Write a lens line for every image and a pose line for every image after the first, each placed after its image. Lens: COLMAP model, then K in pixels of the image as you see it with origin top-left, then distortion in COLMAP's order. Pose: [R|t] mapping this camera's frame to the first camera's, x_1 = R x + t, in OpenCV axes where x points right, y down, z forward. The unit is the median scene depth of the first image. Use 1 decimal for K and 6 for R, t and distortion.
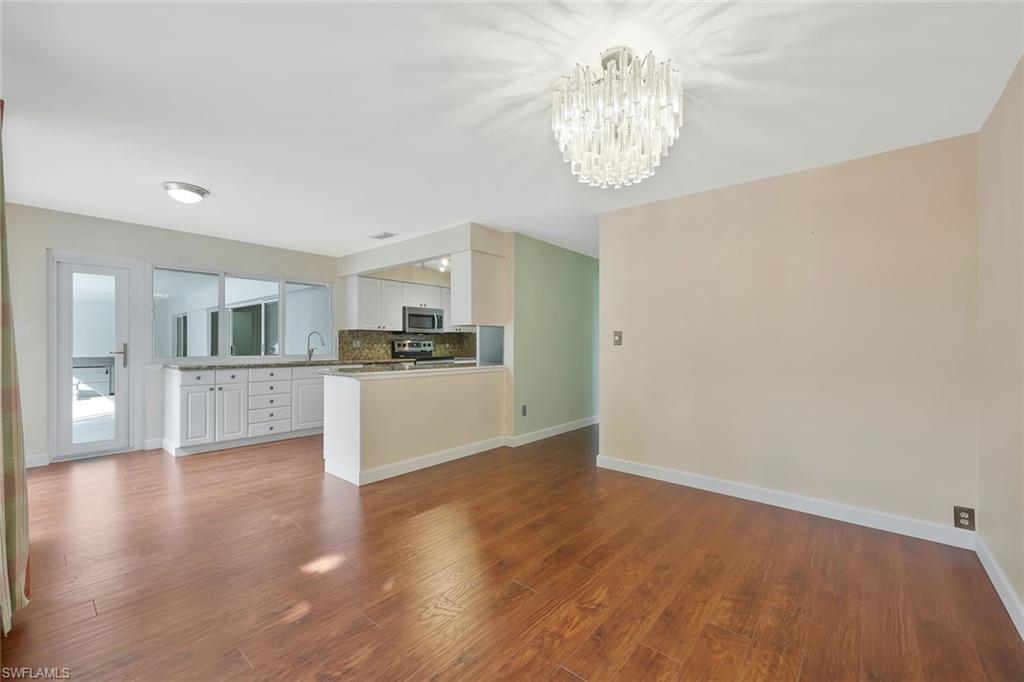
lens RADIAL K [[420.6, 0, 501.3], [0, 420.6, 343.5], [0, 0, 1]] dist [0.002382, -0.000648]
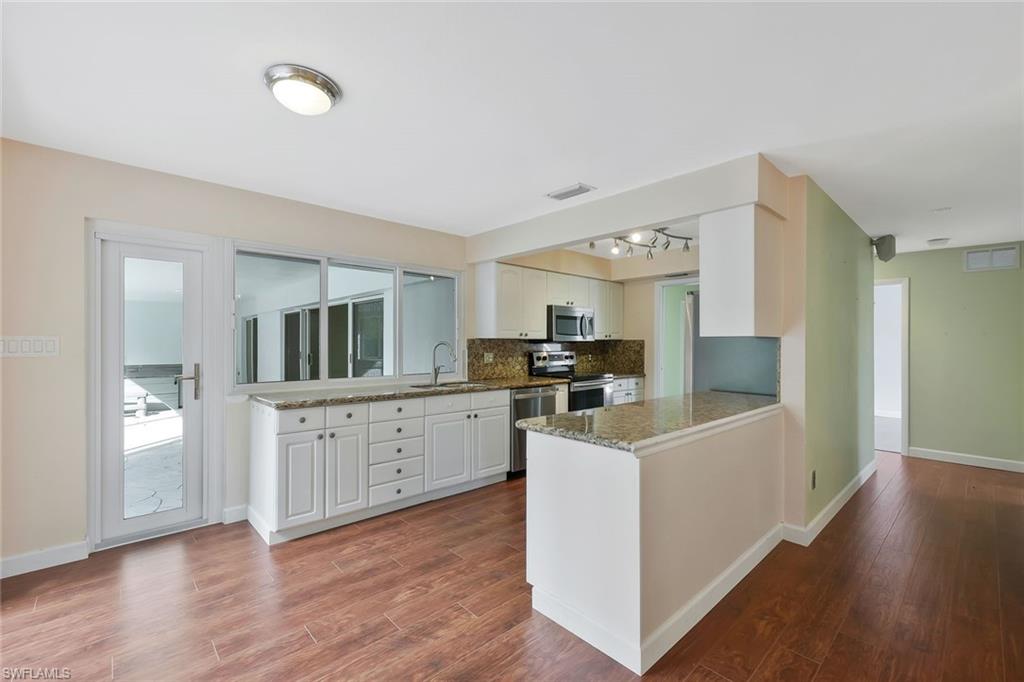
lens RADIAL K [[420.6, 0, 489.1], [0, 420.6, 343.7], [0, 0, 1]] dist [0.002382, -0.000648]
pose [[0.993291, 0.001704, -0.115628, -0.287755], [-0.001391, 0.999995, 0.002789, -0.027546], [0.115632, -0.002609, 0.993289, 0.316368]]
